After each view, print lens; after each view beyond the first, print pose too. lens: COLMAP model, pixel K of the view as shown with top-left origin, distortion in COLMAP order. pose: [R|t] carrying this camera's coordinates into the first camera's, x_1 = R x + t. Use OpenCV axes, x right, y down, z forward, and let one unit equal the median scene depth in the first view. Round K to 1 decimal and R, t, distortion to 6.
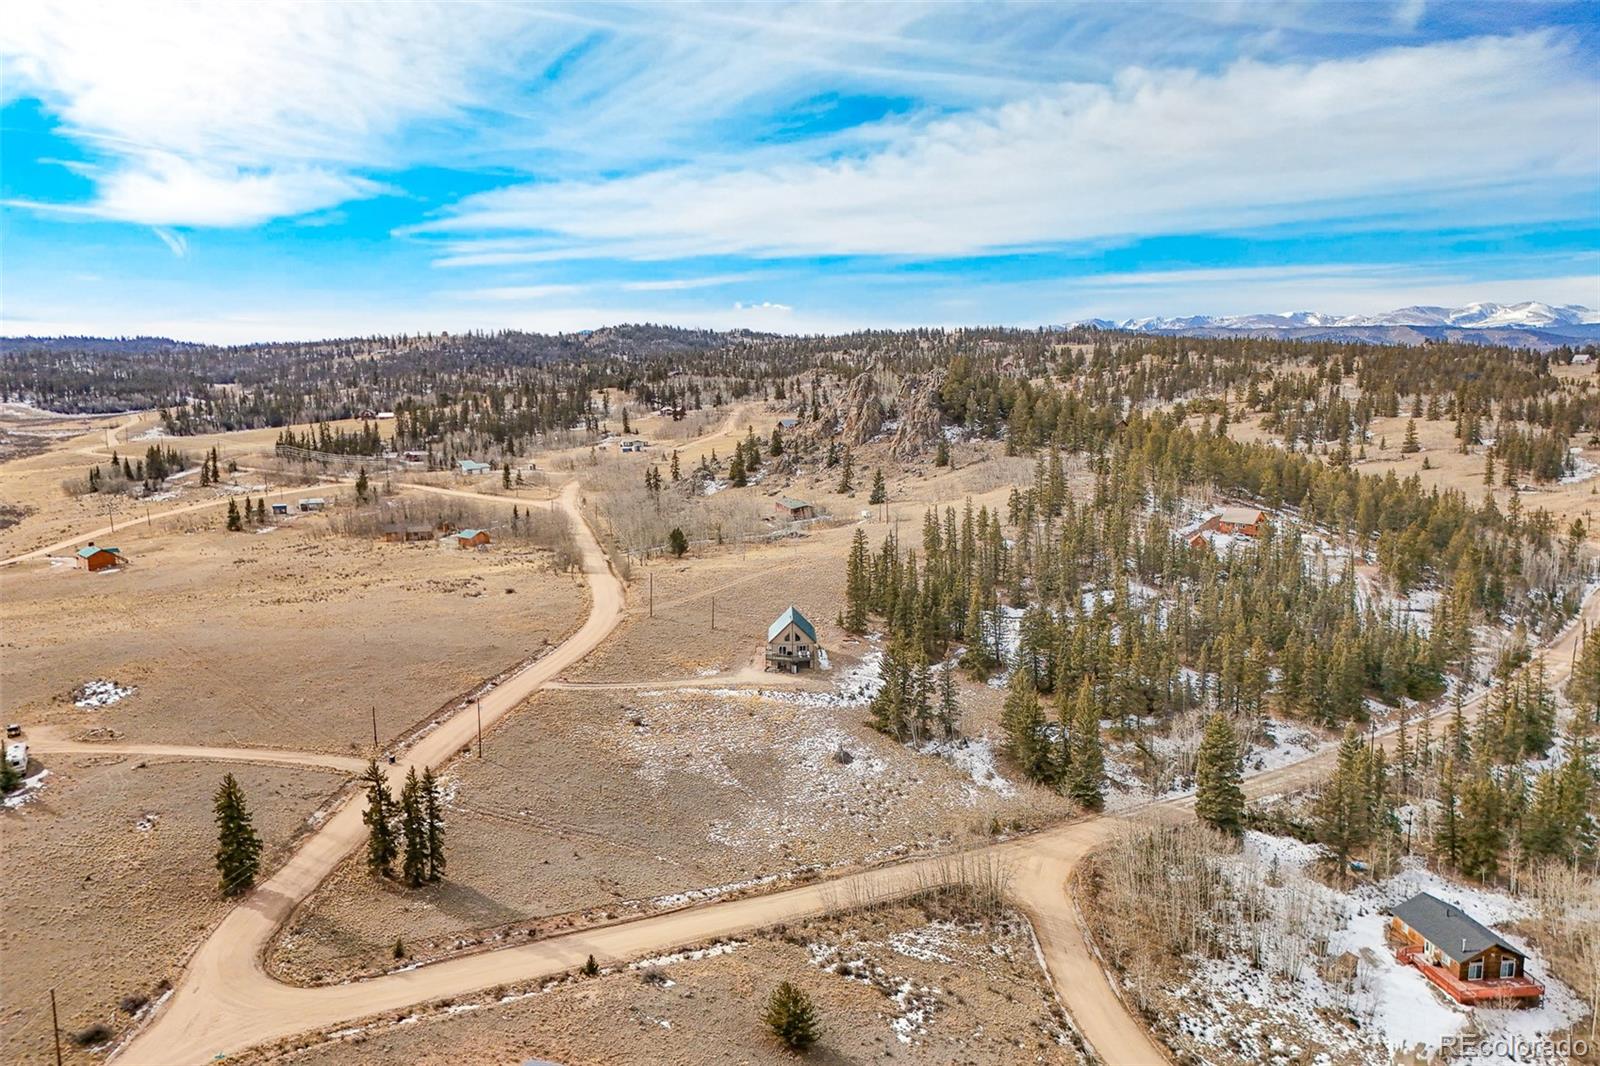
lens RADIAL K [[1102.5, 0, 800.0], [0, 1102.5, 533.0], [0, 0, 1]] dist [0.000772, 0.000560]
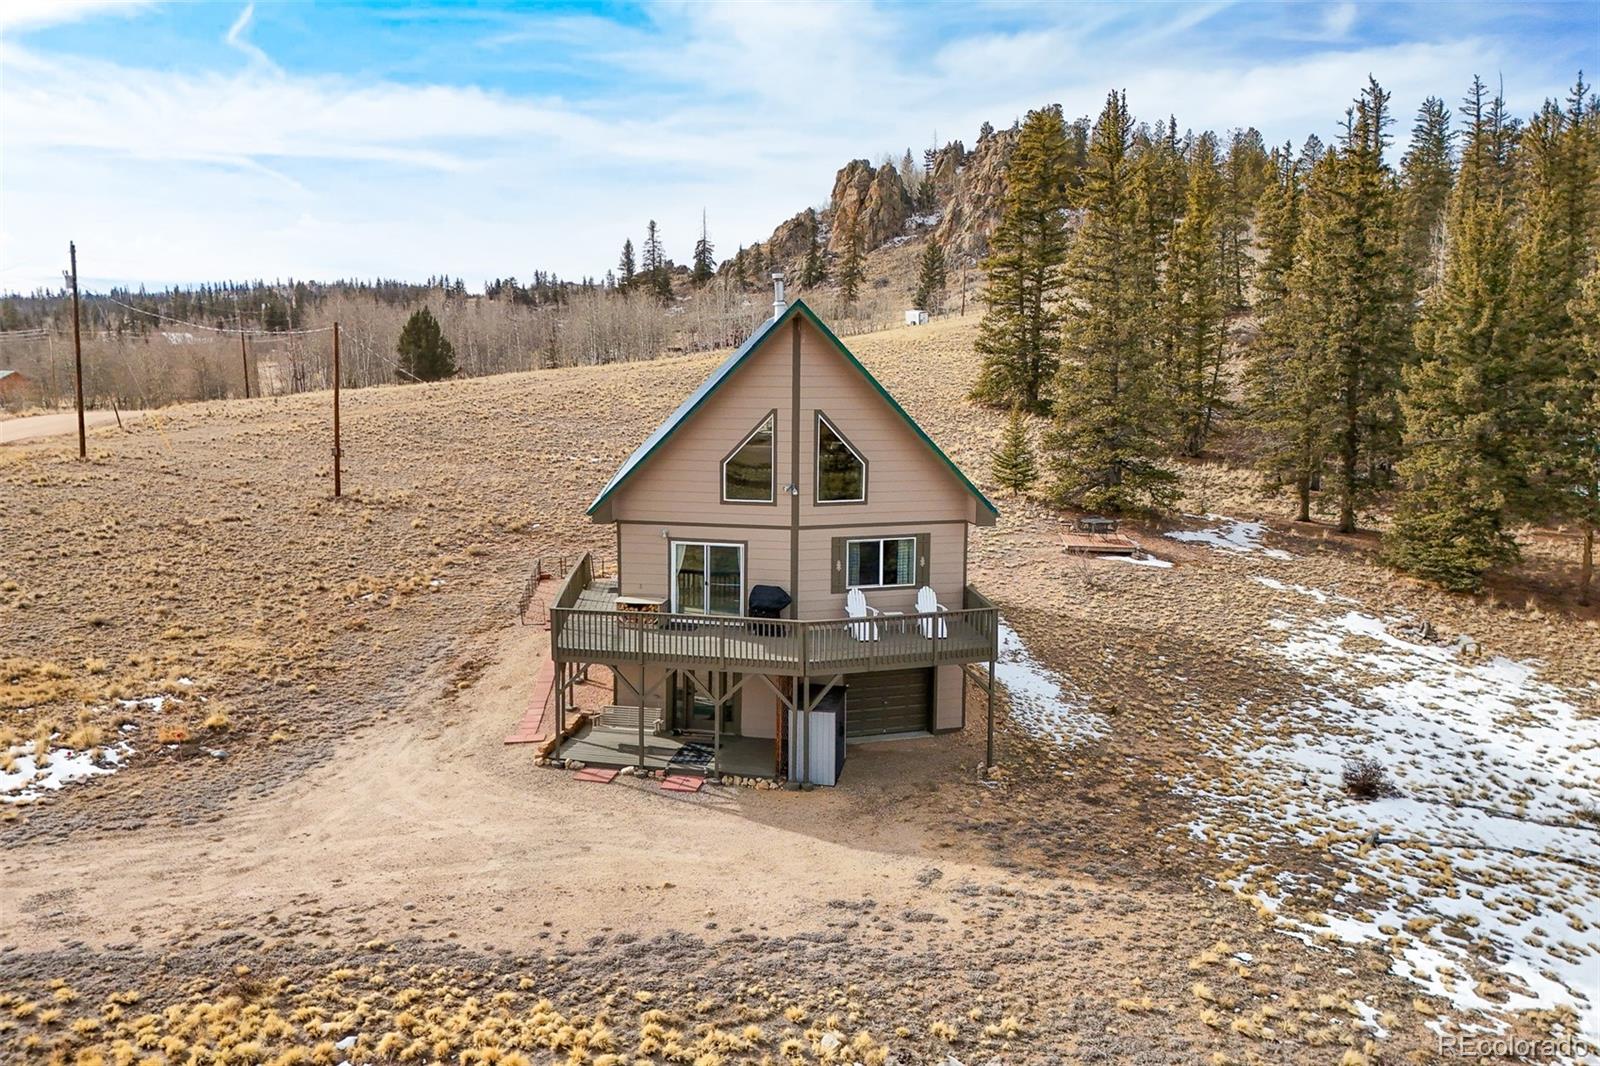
lens RADIAL K [[1102.5, 0, 800.0], [0, 1102.5, 533.0], [0, 0, 1]] dist [0.000772, 0.000560]
pose [[0.998262, -0.015589, 0.056831, -0.007106], [0.016683, 0.999684, -0.018825, 0.057737], [-0.056520, 0.019740, 0.998206, 0.492419]]
